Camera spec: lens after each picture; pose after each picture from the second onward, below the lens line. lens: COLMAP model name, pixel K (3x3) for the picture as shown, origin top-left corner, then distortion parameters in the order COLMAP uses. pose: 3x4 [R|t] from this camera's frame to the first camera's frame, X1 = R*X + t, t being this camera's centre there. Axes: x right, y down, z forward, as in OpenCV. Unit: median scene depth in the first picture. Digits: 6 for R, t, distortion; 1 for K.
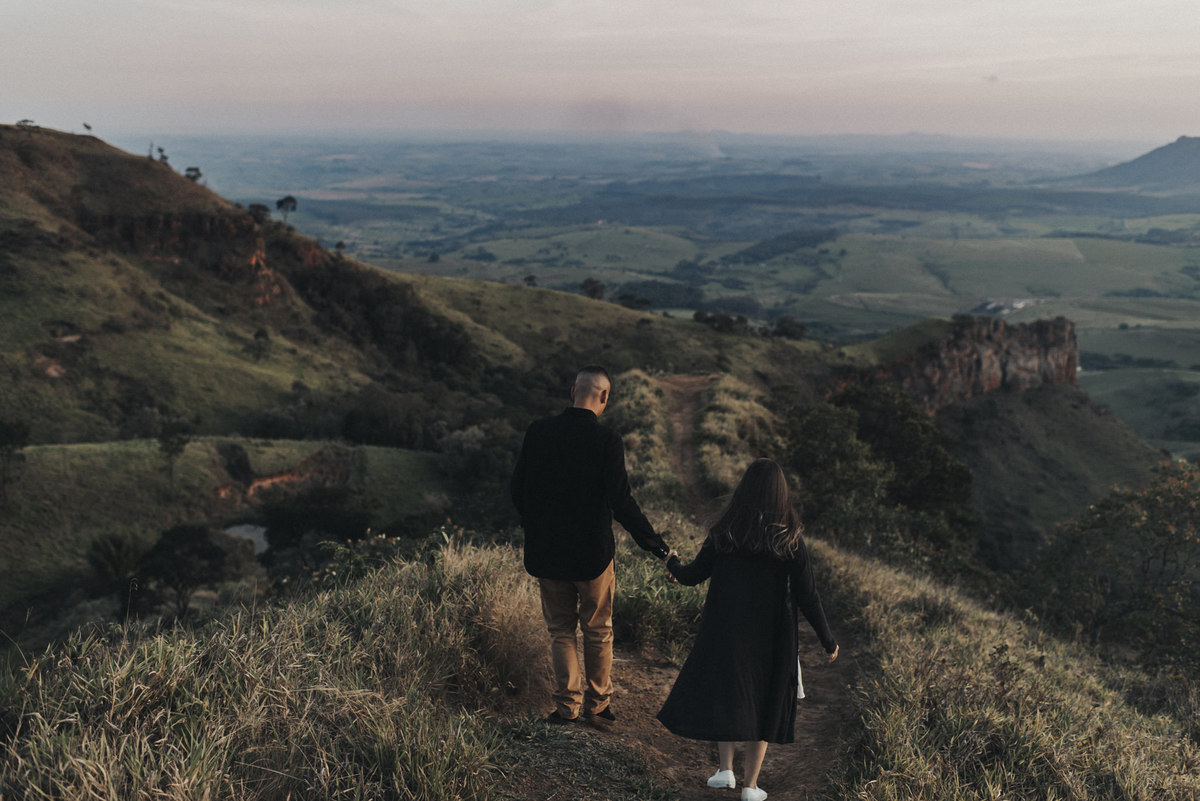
lens RADIAL K [[534.1, 0, 604.1], [0, 534.1, 392.1], [0, 0, 1]] dist [0.001086, -0.000358]
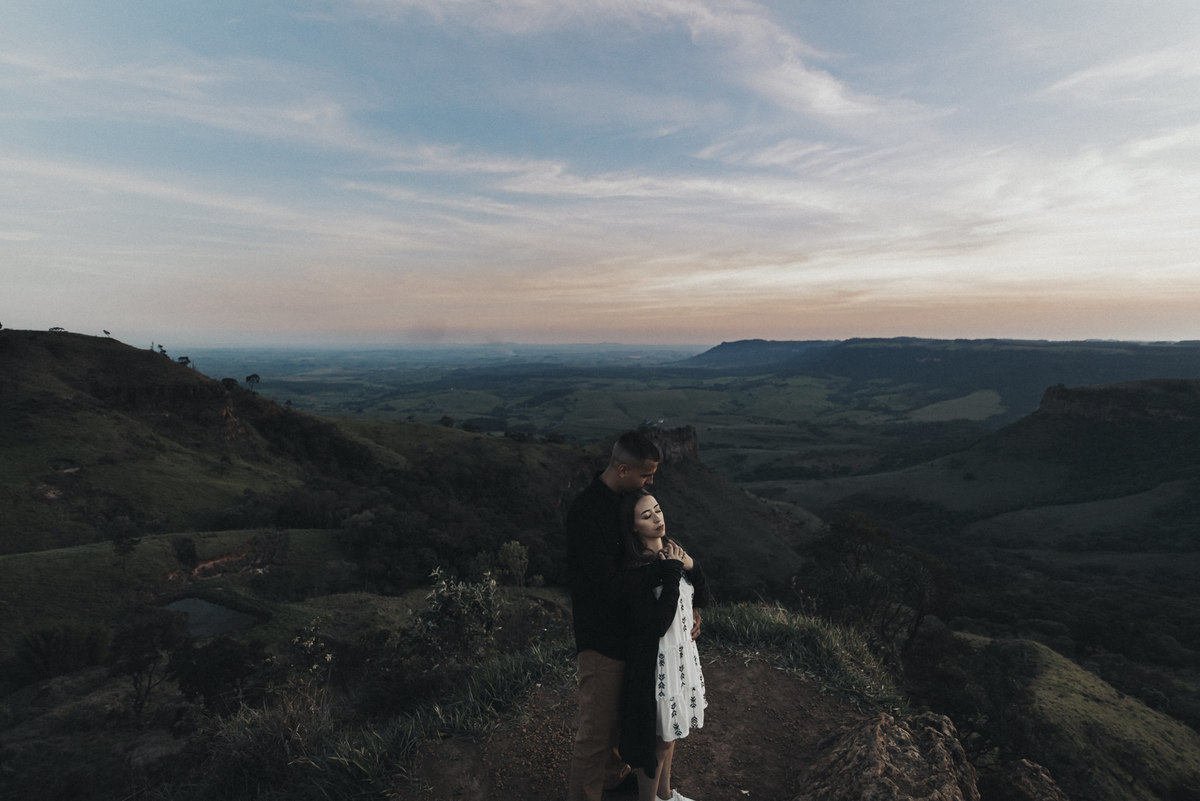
lens RADIAL K [[534.1, 0, 601.8], [0, 534.1, 388.8], [0, 0, 1]] dist [0.001086, -0.000358]
pose [[0.945950, -0.020727, 0.323650, -0.106622], [0.087606, 0.977187, -0.193470, 0.091265], [-0.312257, 0.211367, 0.926186, -0.849422]]
